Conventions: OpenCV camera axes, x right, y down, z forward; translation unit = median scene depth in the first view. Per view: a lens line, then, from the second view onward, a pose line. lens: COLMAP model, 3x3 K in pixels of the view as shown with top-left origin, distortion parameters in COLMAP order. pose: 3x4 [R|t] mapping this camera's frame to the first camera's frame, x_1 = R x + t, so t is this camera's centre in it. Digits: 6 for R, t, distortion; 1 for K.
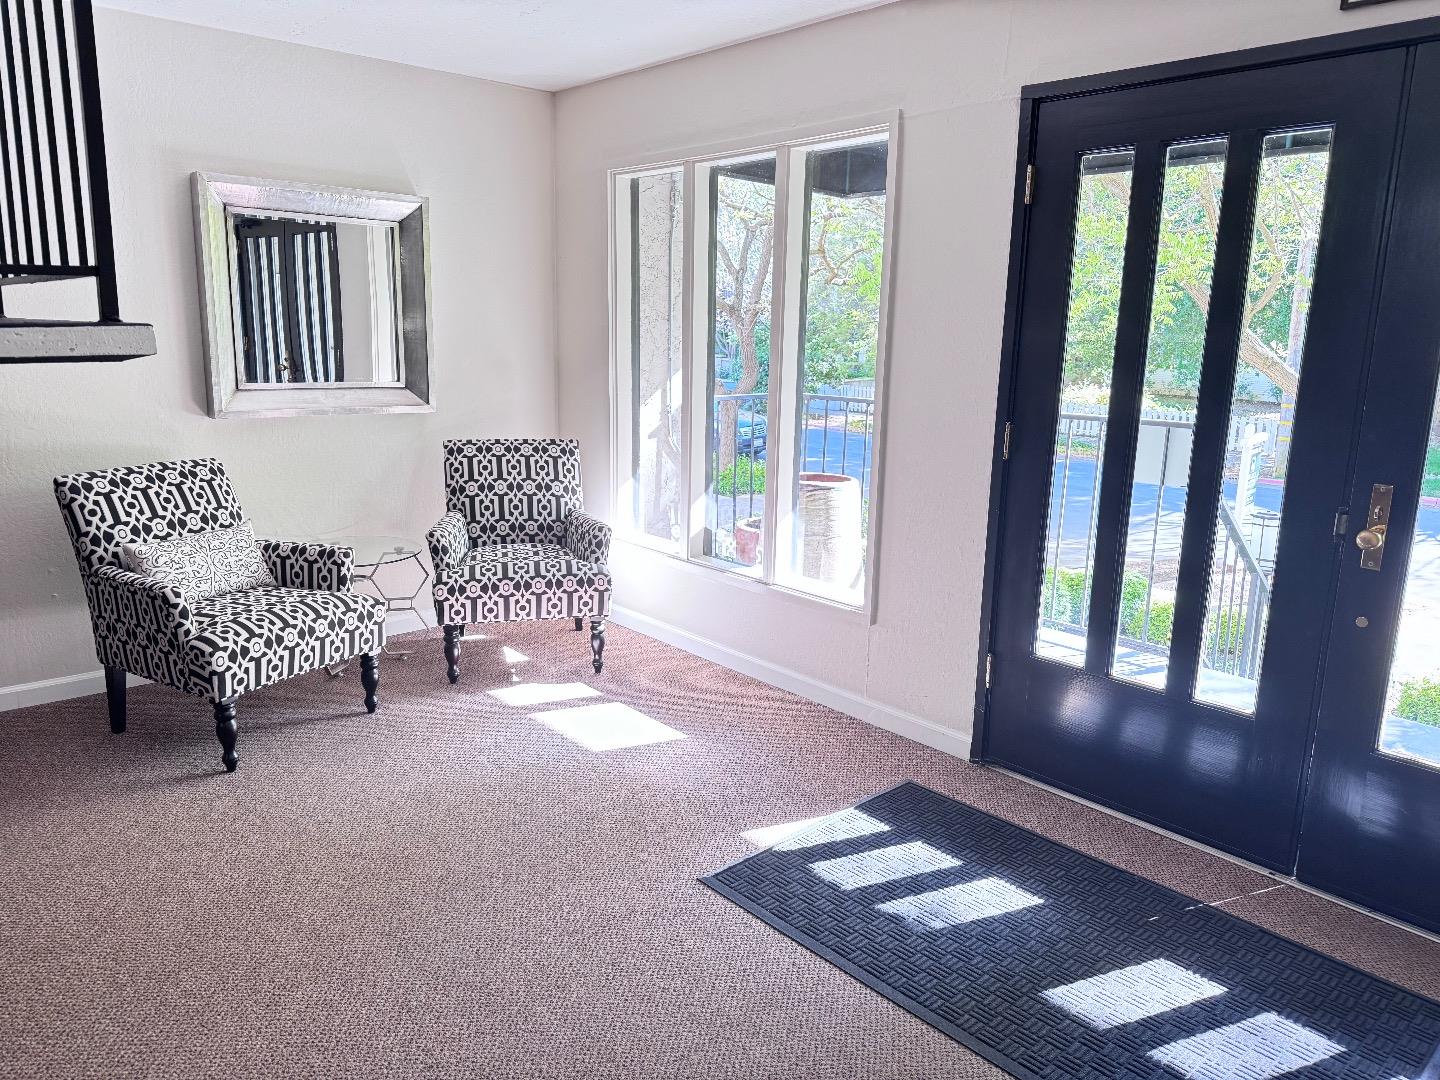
lens RADIAL K [[1031.3, 0, 730.3], [0, 1031.3, 534.4], [0, 0, 1]] dist [0.099072, -0.132316]
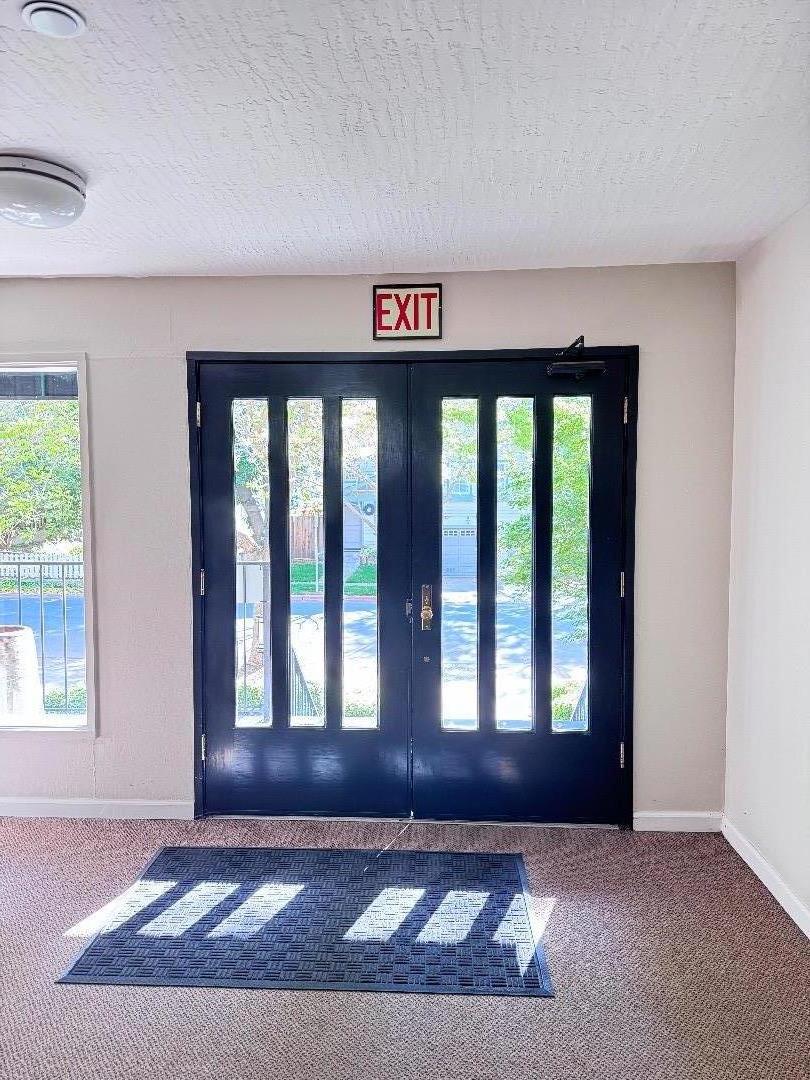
lens RADIAL K [[773.5, 0, 405.0], [0, 773.5, 540.0], [0, 0, 1]] dist [0.099072, -0.132316]
pose [[0.715148, -0.064069, 0.696031, -0.312453], [0.159369, 0.984507, -0.073122, -0.026446], [-0.680563, 0.163219, 0.714279, 0.021564]]
